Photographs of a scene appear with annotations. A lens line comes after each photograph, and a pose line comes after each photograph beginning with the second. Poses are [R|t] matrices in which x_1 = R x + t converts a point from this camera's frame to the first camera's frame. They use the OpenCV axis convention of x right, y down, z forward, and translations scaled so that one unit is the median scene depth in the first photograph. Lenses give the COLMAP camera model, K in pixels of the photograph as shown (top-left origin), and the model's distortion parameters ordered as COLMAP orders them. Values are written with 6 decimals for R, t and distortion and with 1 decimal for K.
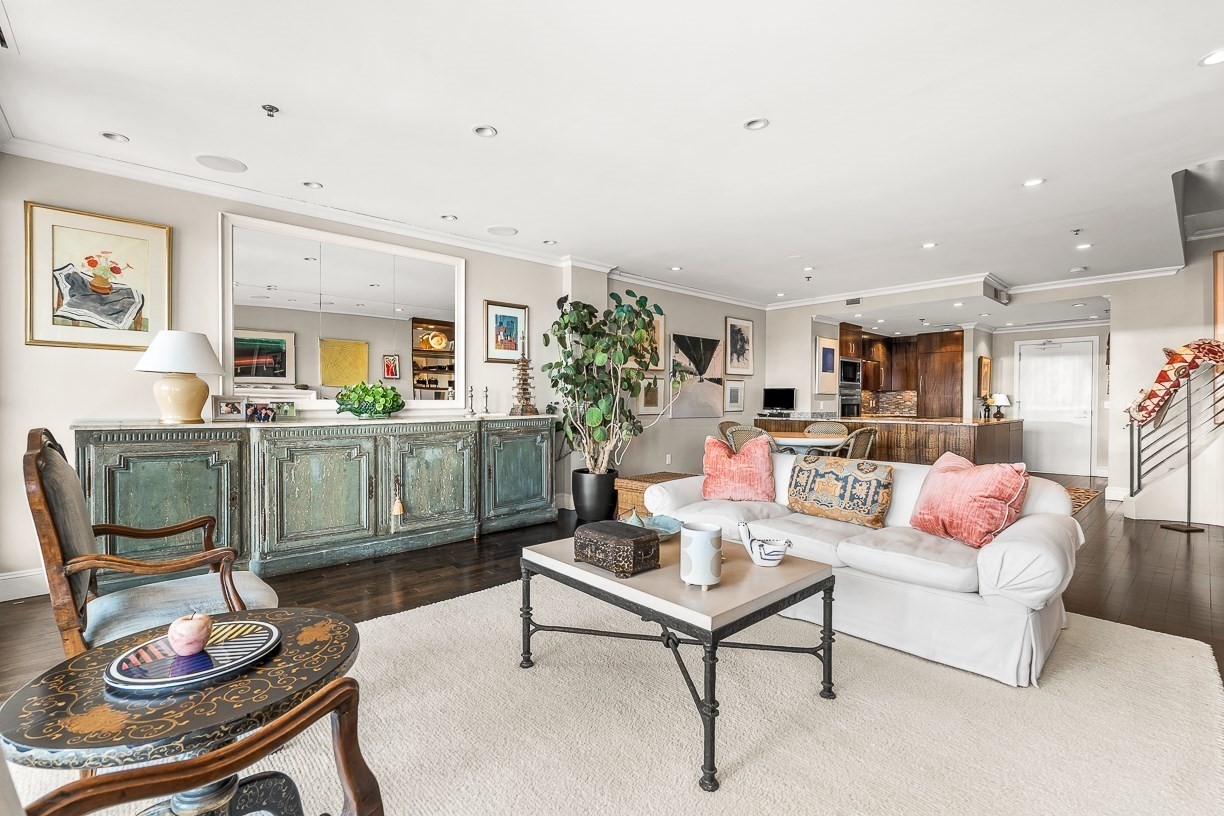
lens RADIAL K [[544.7, 0, 599.5], [0, 544.7, 409.4], [0, 0, 1]] dist [-0.002266, 0.000647]
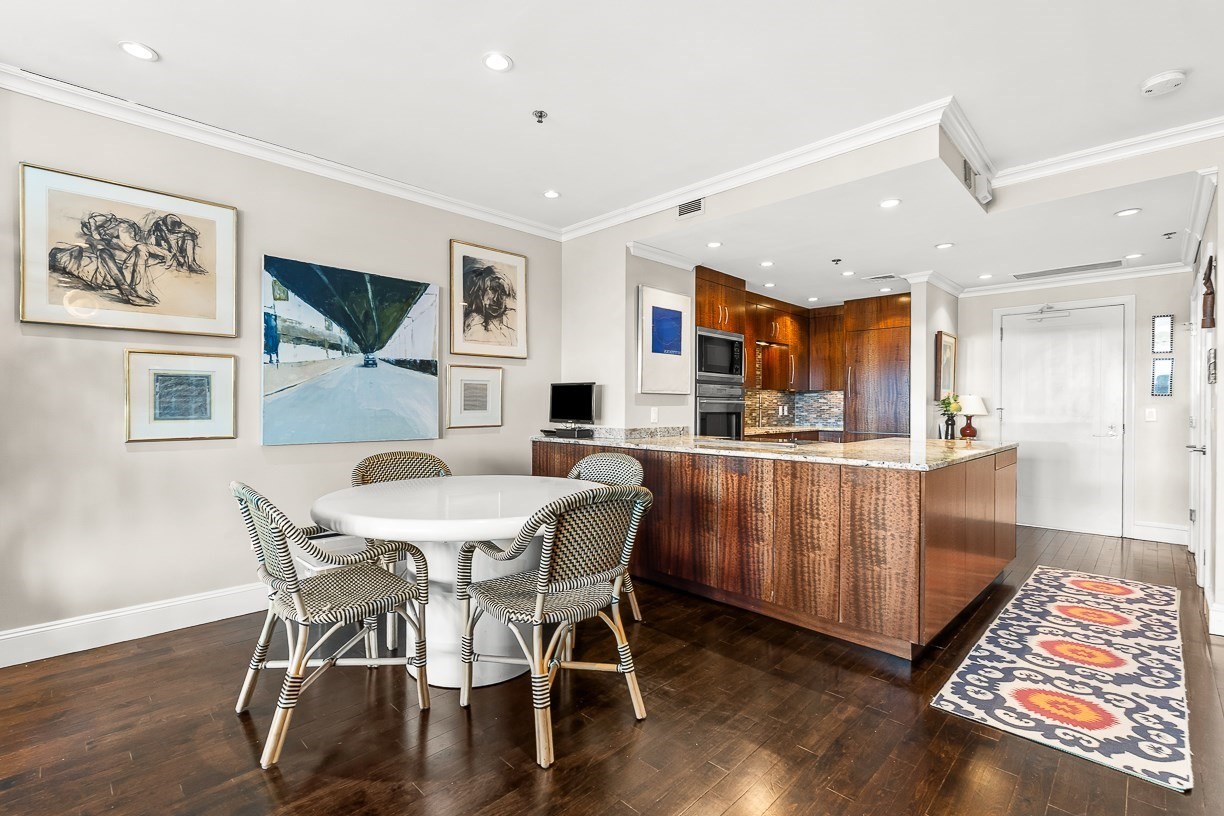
lens RADIAL K [[544.7, 0, 608.2], [0, 544.7, 410.3], [0, 0, 1]] dist [-0.002266, 0.000647]
pose [[0.998398, 0.000986, 0.056566, 0.324267], [-0.000590, 0.999975, -0.007009, -0.008117], [-0.056572, 0.006965, 0.998374, 0.453219]]
